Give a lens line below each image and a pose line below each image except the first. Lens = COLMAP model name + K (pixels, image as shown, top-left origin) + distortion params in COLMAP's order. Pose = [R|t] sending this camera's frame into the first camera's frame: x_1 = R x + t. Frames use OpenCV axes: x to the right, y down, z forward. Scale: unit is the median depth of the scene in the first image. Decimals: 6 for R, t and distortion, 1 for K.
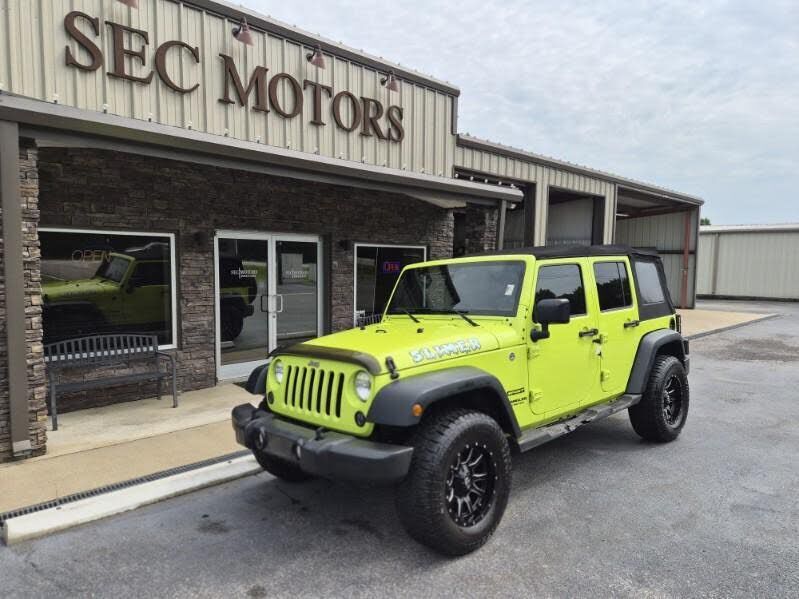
lens RADIAL K [[586.9, 0, 399.5], [0, 586.9, 299.5], [0, 0, 1]] dist [0.011879, 0.000987]
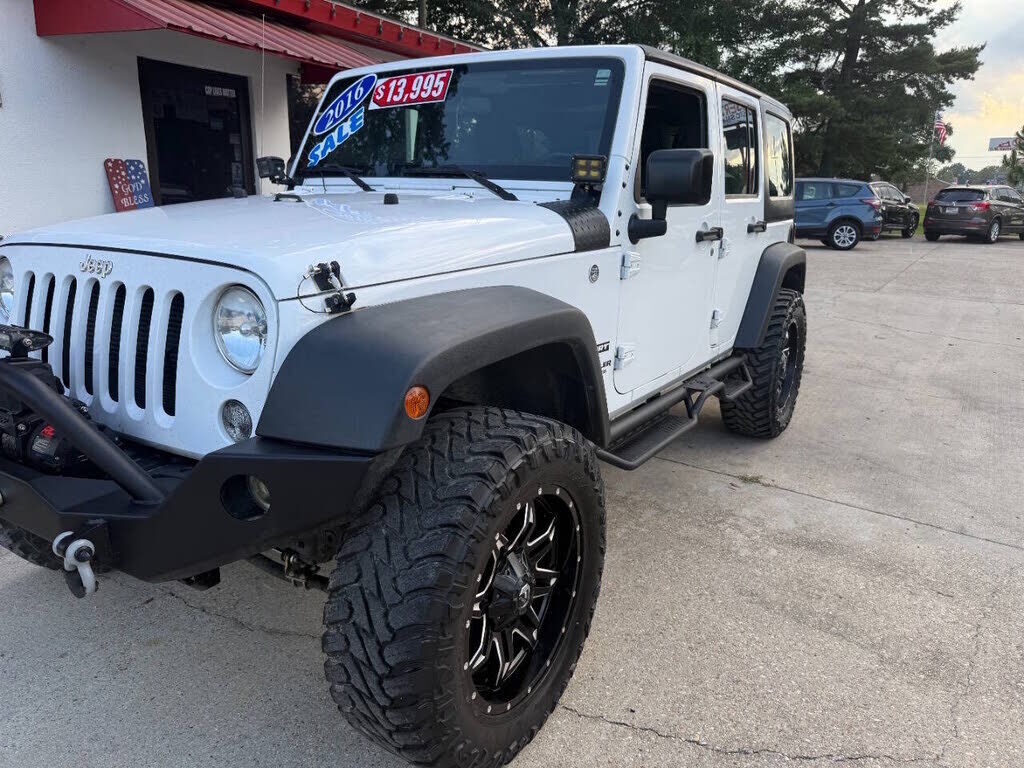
lens RADIAL K [[752.2, 0, 512.0], [0, 752.2, 384.0], [0, 0, 1]] dist [0.011879, 0.000987]
pose [[0.962564, -0.002651, 0.271042, -0.025486], [-0.054899, 0.977321, 0.204525, 0.065923], [-0.265437, -0.211748, 0.940588, 0.446591]]
